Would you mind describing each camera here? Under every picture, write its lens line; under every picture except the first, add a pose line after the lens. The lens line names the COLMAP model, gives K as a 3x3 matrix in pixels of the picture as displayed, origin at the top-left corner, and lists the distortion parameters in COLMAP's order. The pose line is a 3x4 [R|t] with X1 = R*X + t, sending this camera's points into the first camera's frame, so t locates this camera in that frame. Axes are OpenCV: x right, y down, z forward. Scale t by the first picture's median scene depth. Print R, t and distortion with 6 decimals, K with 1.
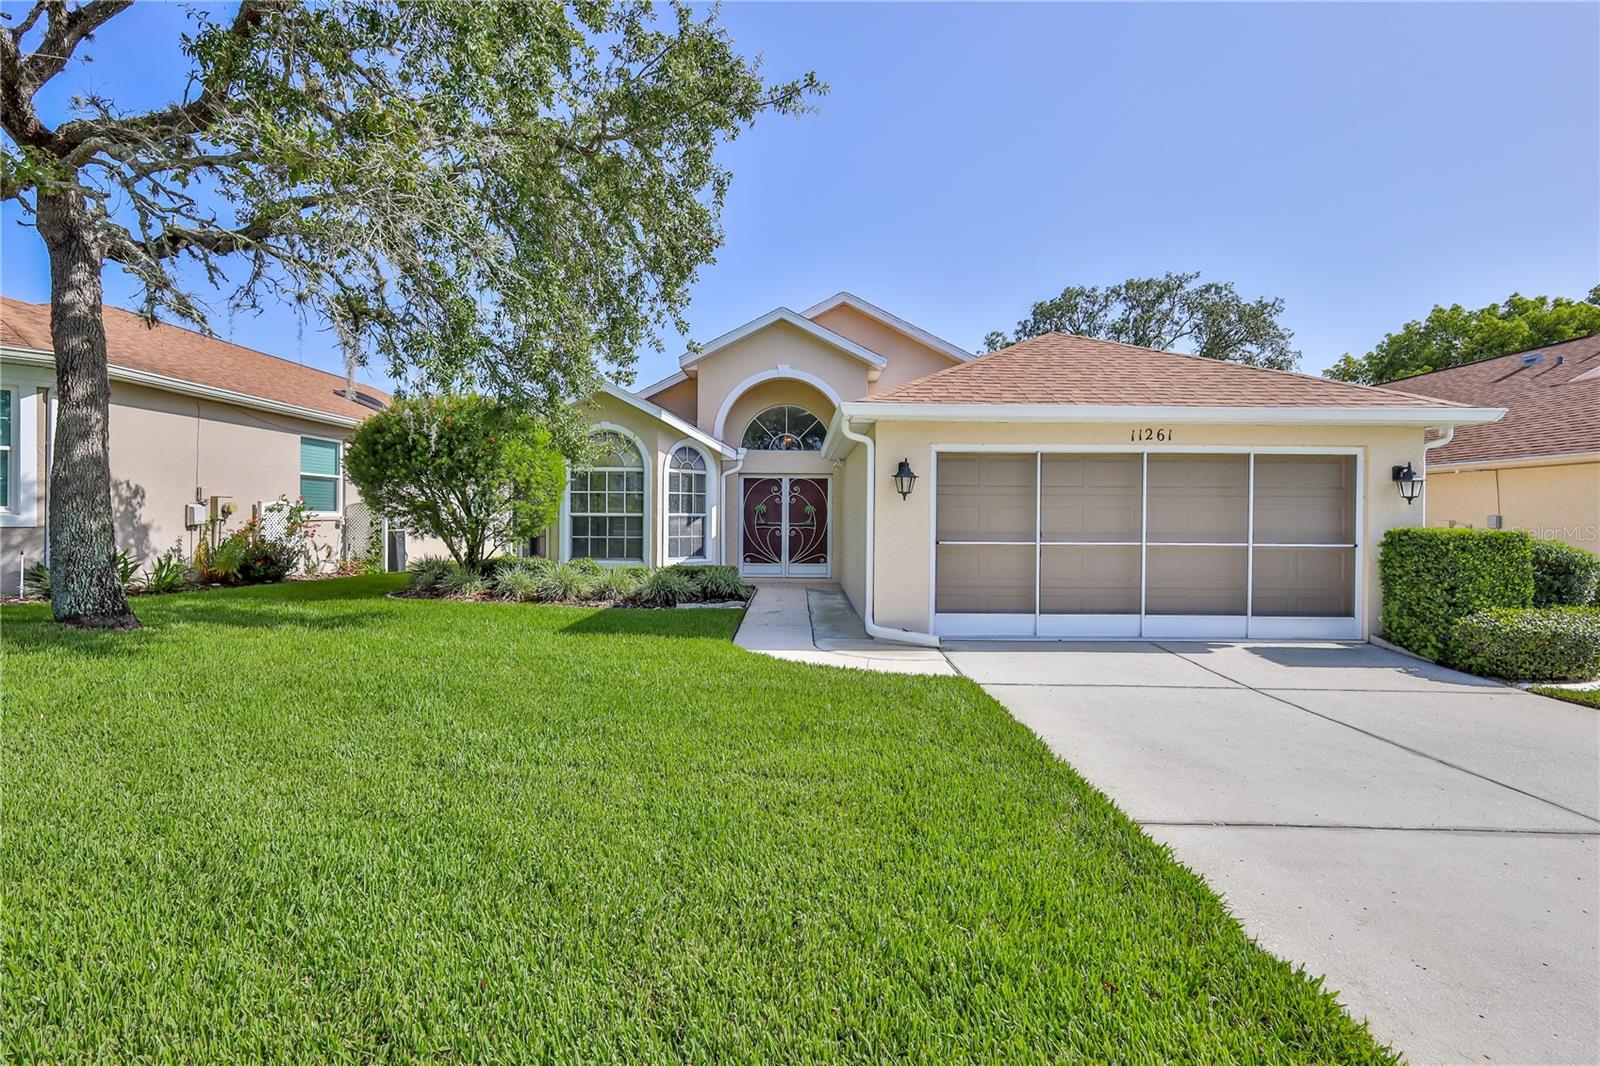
lens RADIAL K [[696.4, 0, 802.0], [0, 696.4, 528.5], [0, 0, 1]] dist [0.014436, -0.002479]
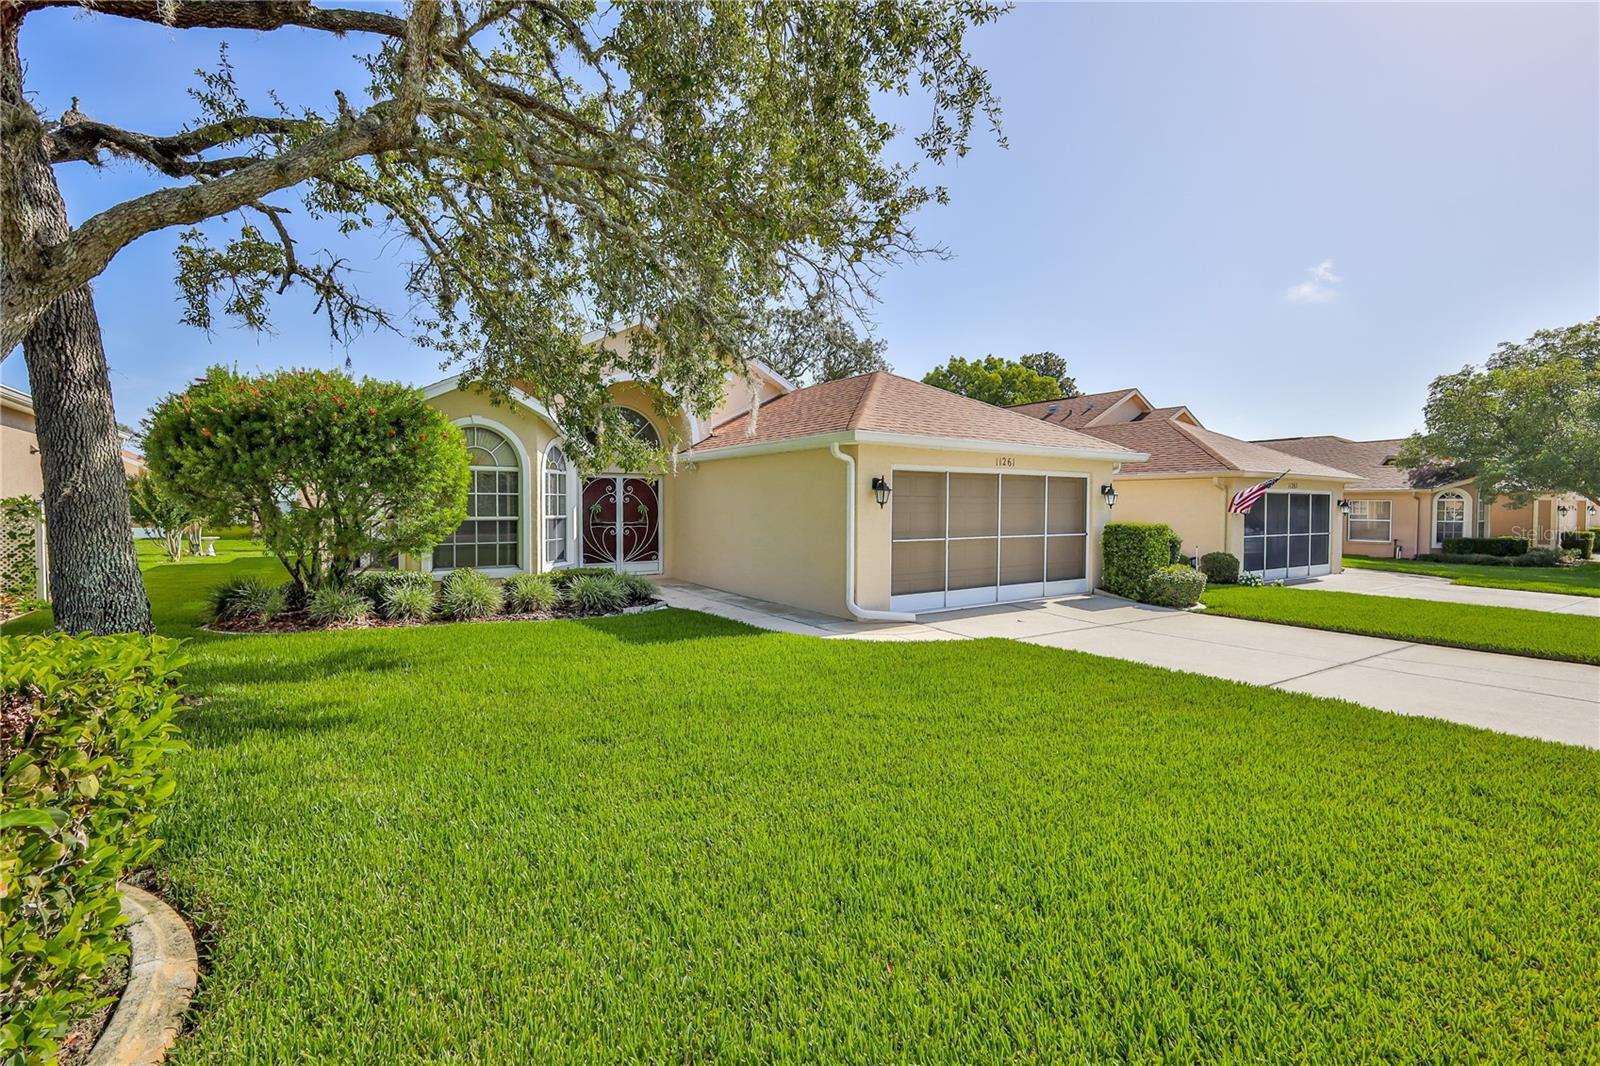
lens RADIAL K [[696.4, 0, 792.0], [0, 696.4, 522.6], [0, 0, 1]] dist [0.014436, -0.002479]
pose [[0.835598, -0.018533, 0.549028, -0.560731], [0.012887, 0.999817, 0.014136, -0.028357], [-0.549190, -0.004737, 0.835684, 0.027005]]
